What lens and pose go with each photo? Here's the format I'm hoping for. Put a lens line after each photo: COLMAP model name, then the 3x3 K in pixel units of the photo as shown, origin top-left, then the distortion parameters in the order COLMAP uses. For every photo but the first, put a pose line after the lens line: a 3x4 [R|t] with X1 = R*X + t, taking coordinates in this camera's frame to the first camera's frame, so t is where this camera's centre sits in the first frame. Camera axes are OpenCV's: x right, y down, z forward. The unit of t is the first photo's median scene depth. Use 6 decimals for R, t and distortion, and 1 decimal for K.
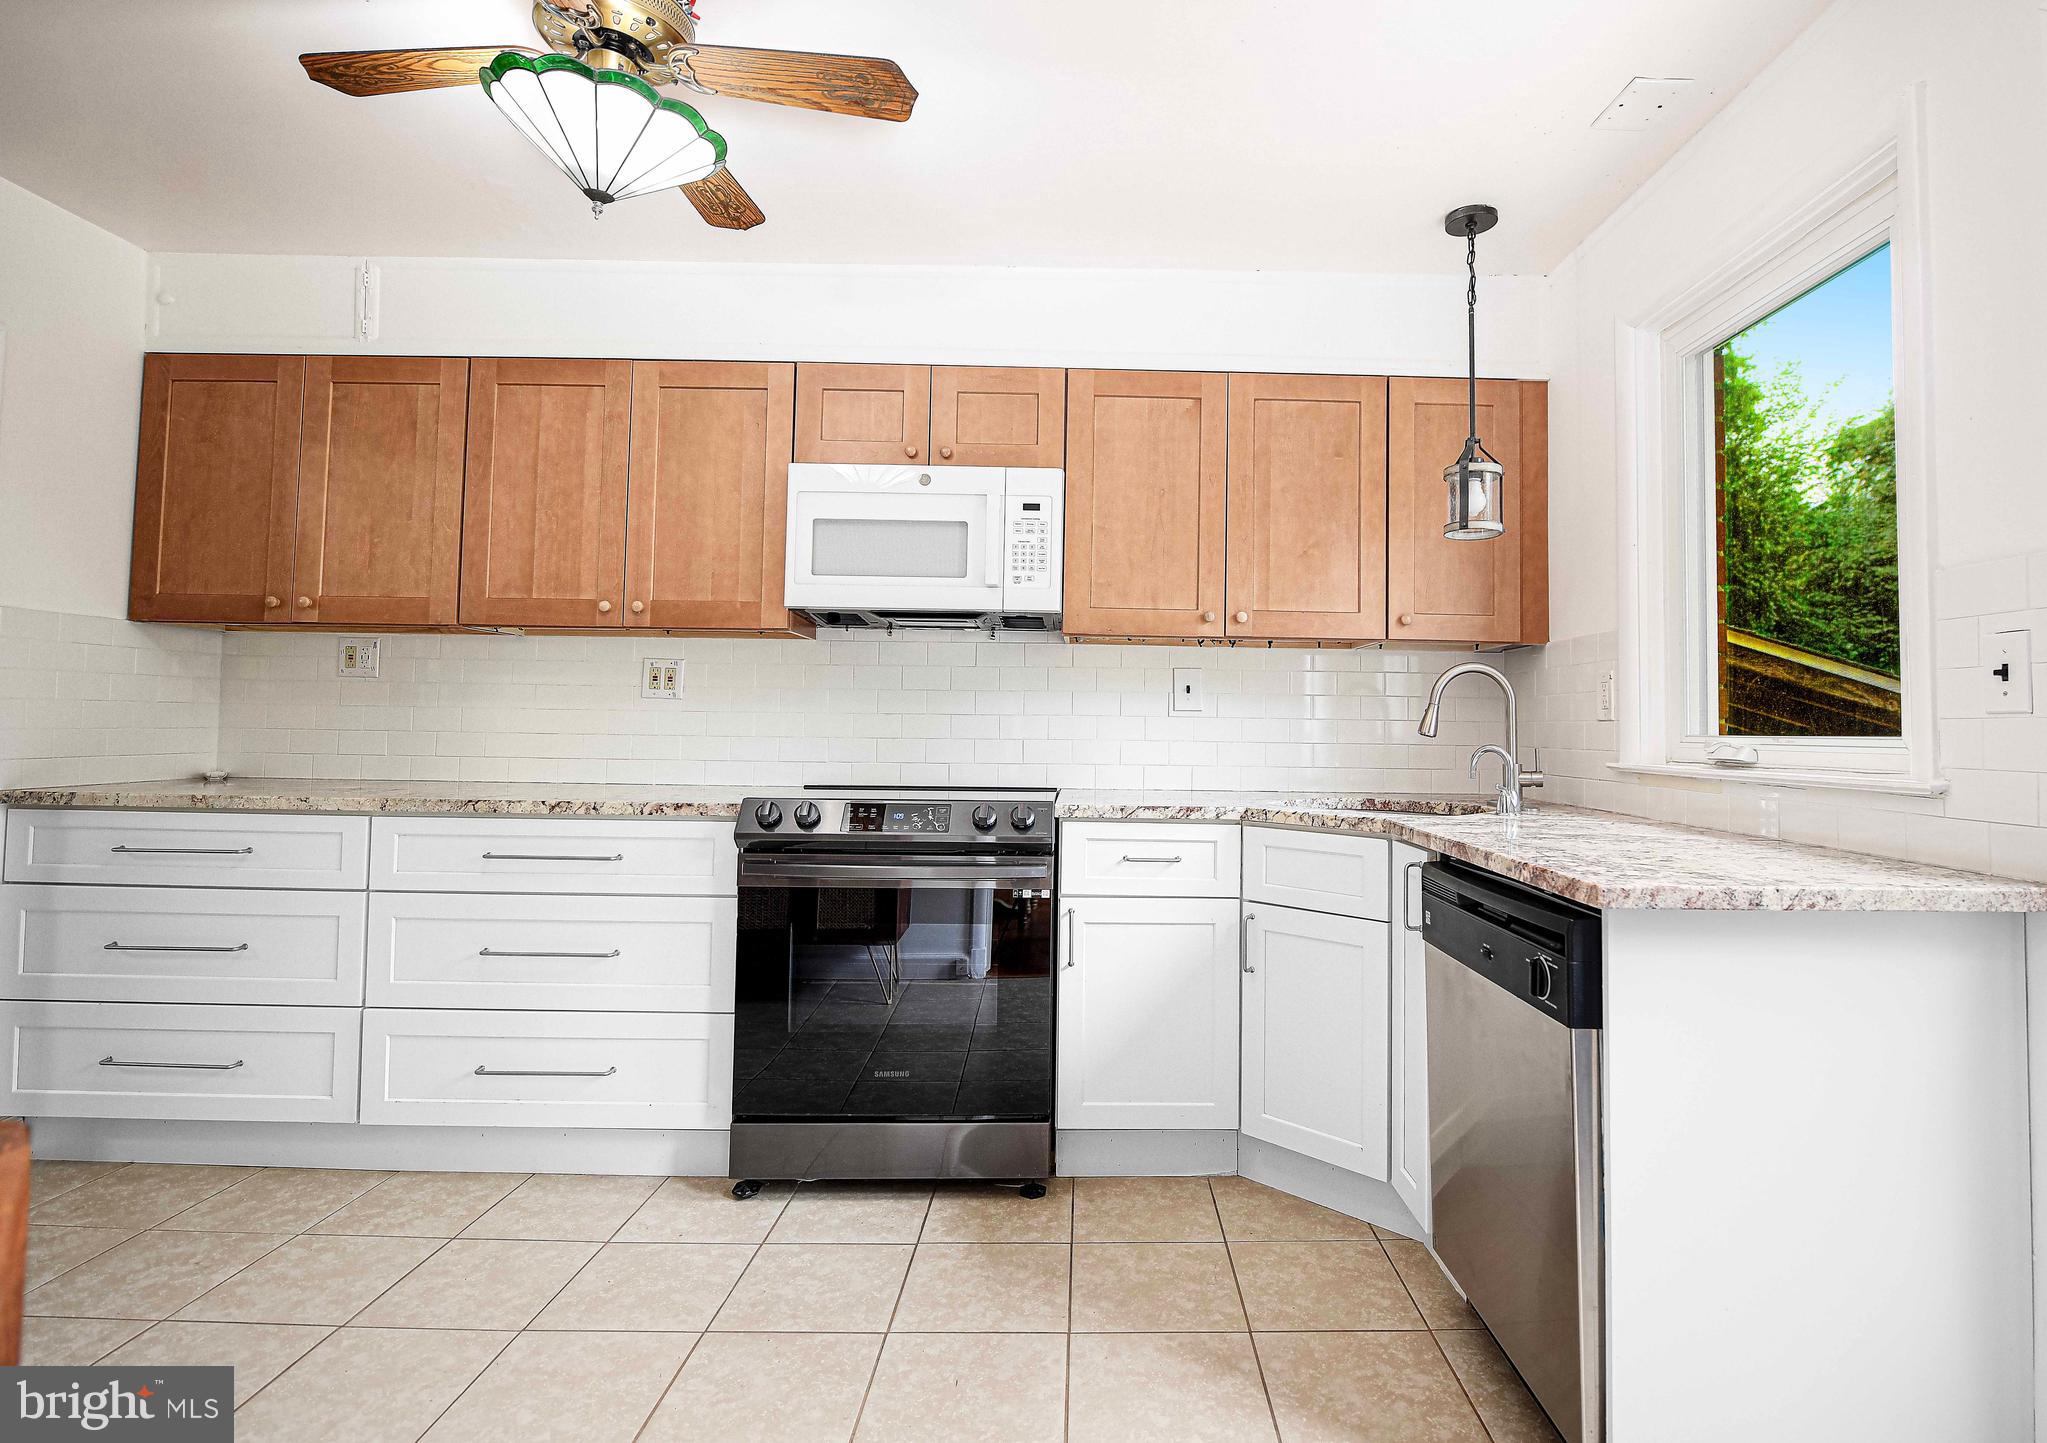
lens RADIAL K [[1035.4, 0, 1090.0], [0, 1035.4, 698.3], [0, 0, 1]] dist [-0.009840, -0.000713]
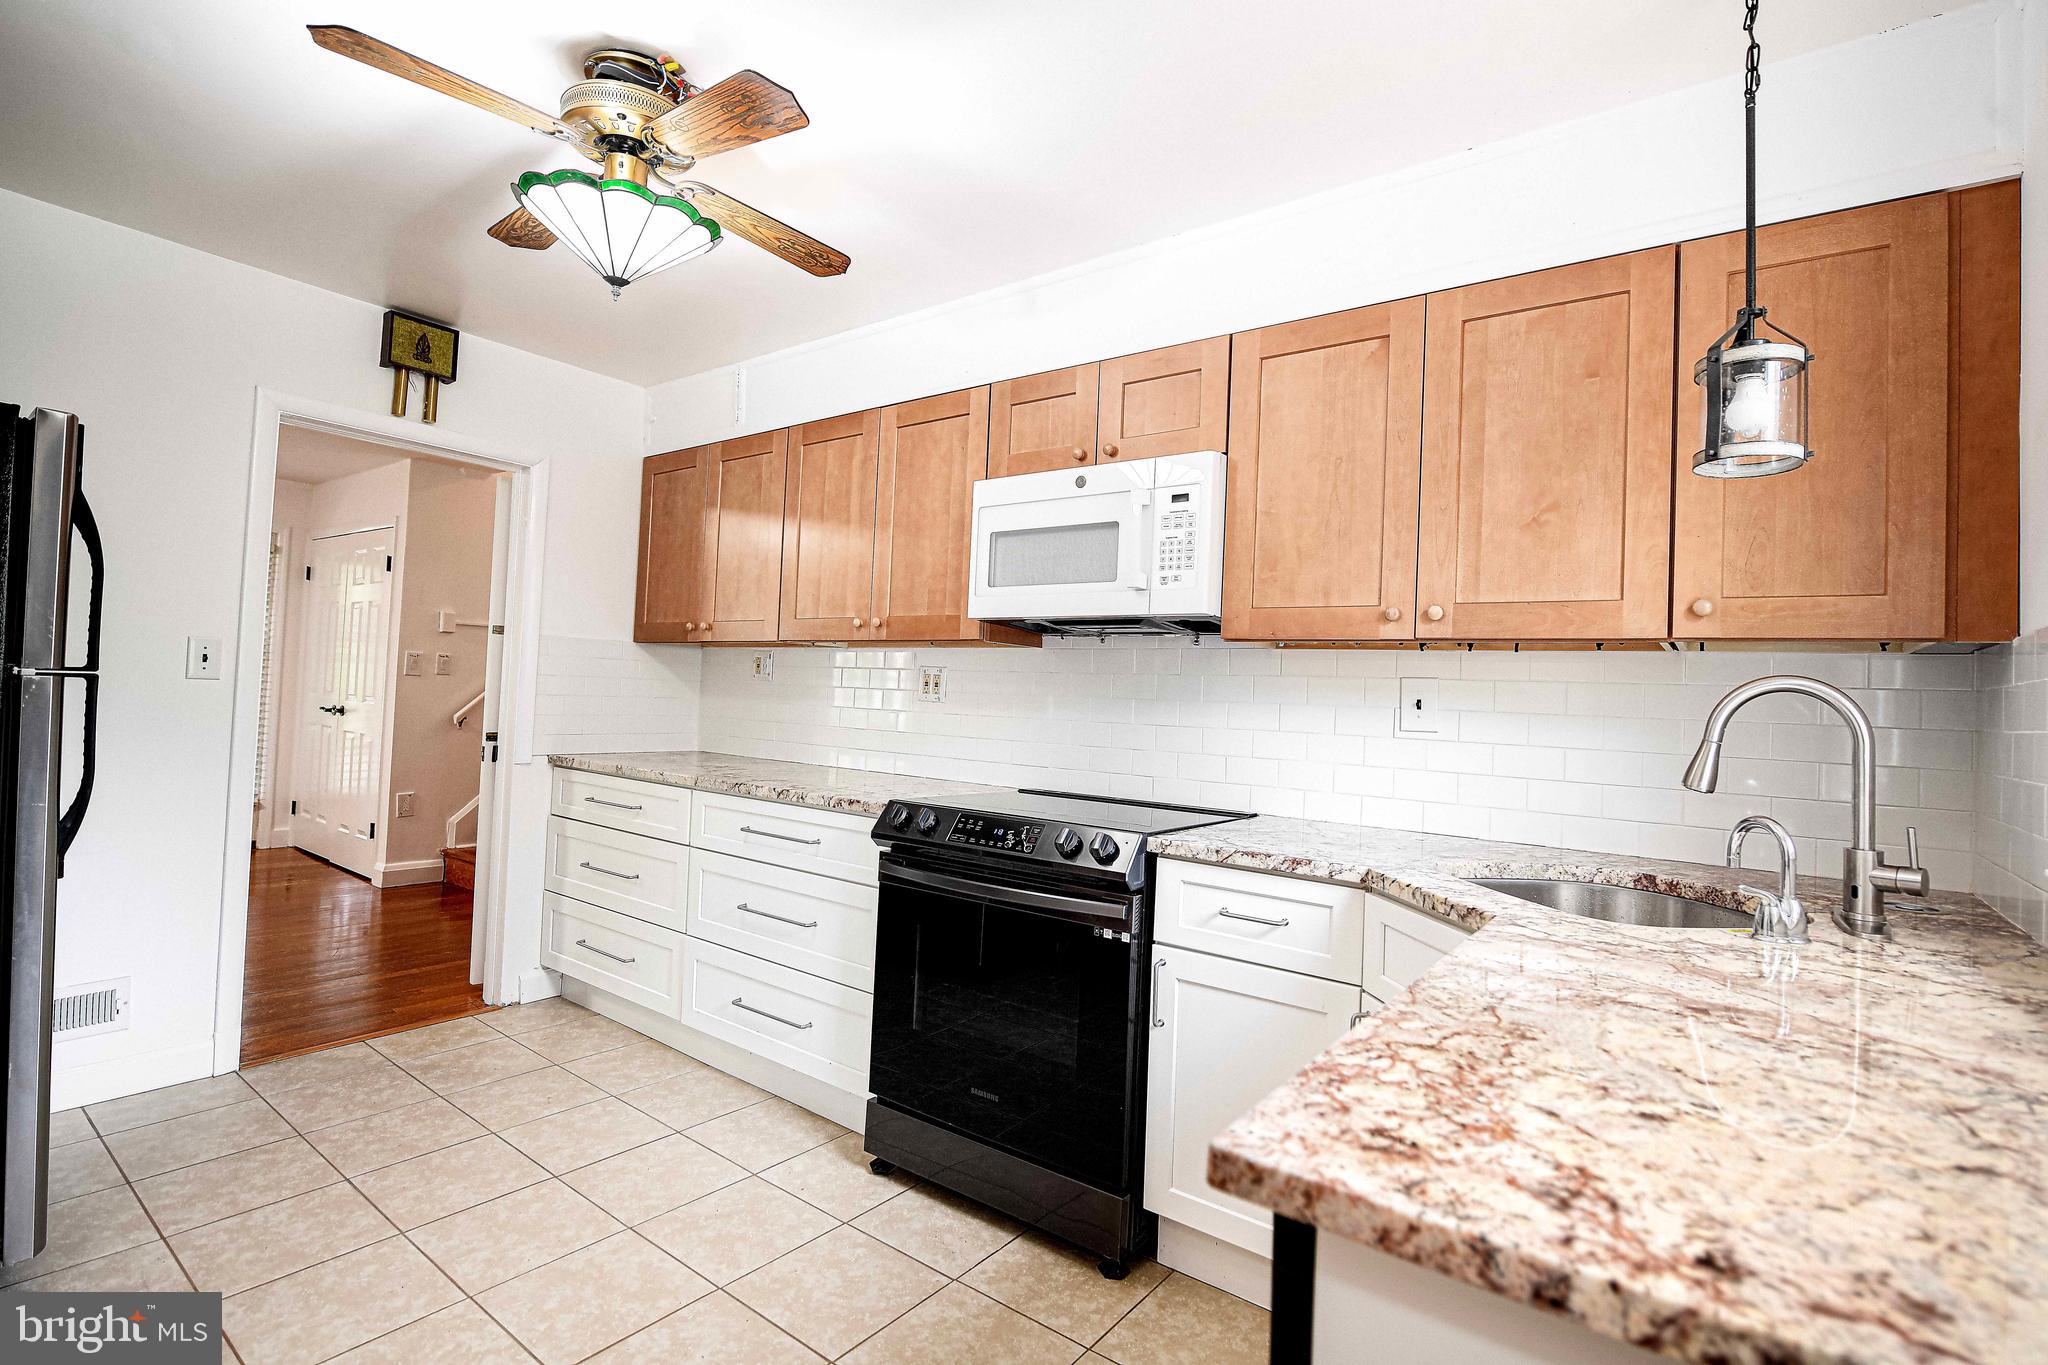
lens RADIAL K [[952.8, 0, 1024.0], [0, 952.8, 682.5], [0, 0, 1]] dist [-0.009195, -0.000927]
pose [[0.790334, 0.008663, -0.612615, 0.336188], [-0.012508, 0.999920, -0.001997, -0.022334], [0.612548, 0.009241, 0.790379, 0.266909]]
